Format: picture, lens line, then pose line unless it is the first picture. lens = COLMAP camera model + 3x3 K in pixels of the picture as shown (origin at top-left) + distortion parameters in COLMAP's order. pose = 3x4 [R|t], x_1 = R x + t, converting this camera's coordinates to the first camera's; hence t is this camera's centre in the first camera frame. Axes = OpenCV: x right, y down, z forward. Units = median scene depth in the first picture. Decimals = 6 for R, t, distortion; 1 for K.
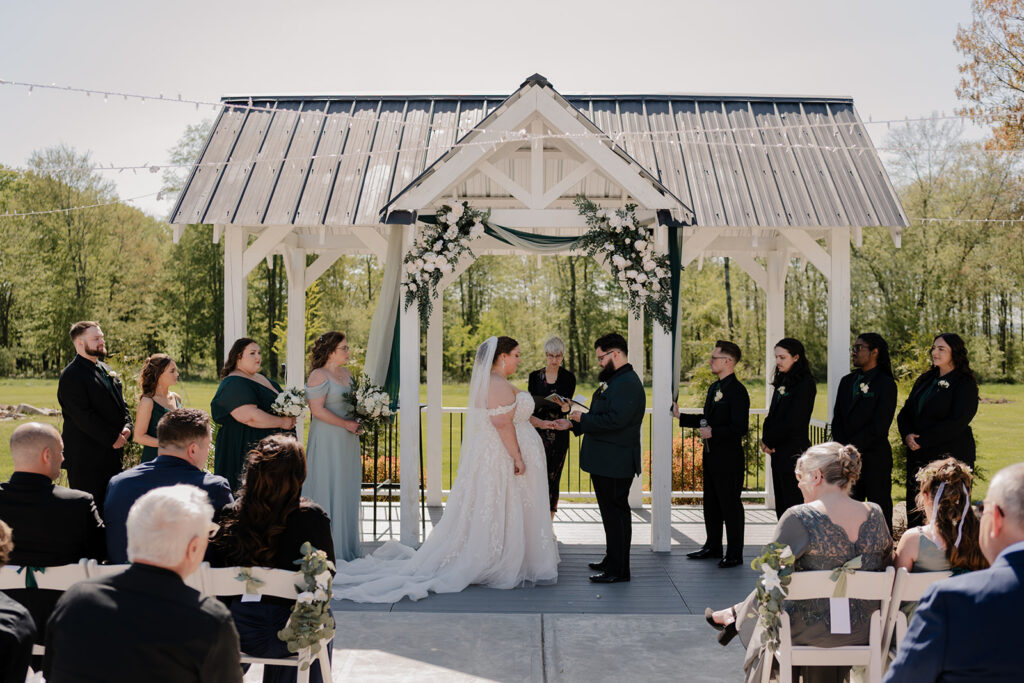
lens RADIAL K [[1400.4, 0, 511.2], [0, 1400.4, 356.8], [0, 0, 1]] dist [-0.094105, -0.018066]
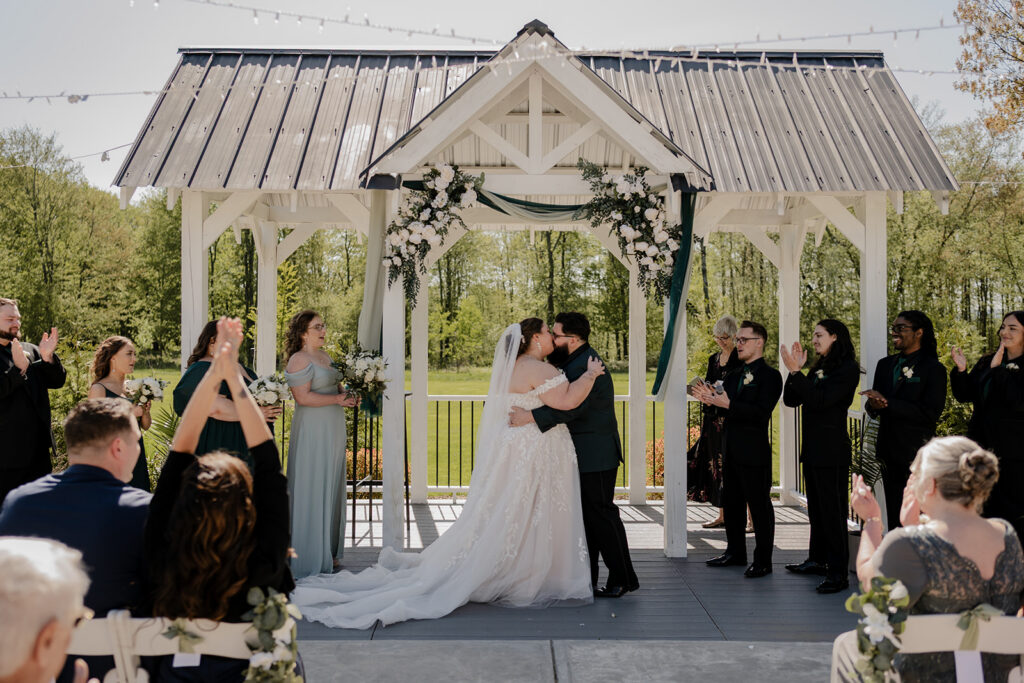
lens RADIAL K [[1381.6, 0, 515.7], [0, 1381.6, 325.8], [0, 0, 1]] dist [0.123454, -0.038152]
pose [[0.999807, -0.002032, 0.019518, -0.011811], [0.002278, 0.999919, -0.012547, 0.002665], [-0.019491, 0.012589, 0.999731, 0.115233]]
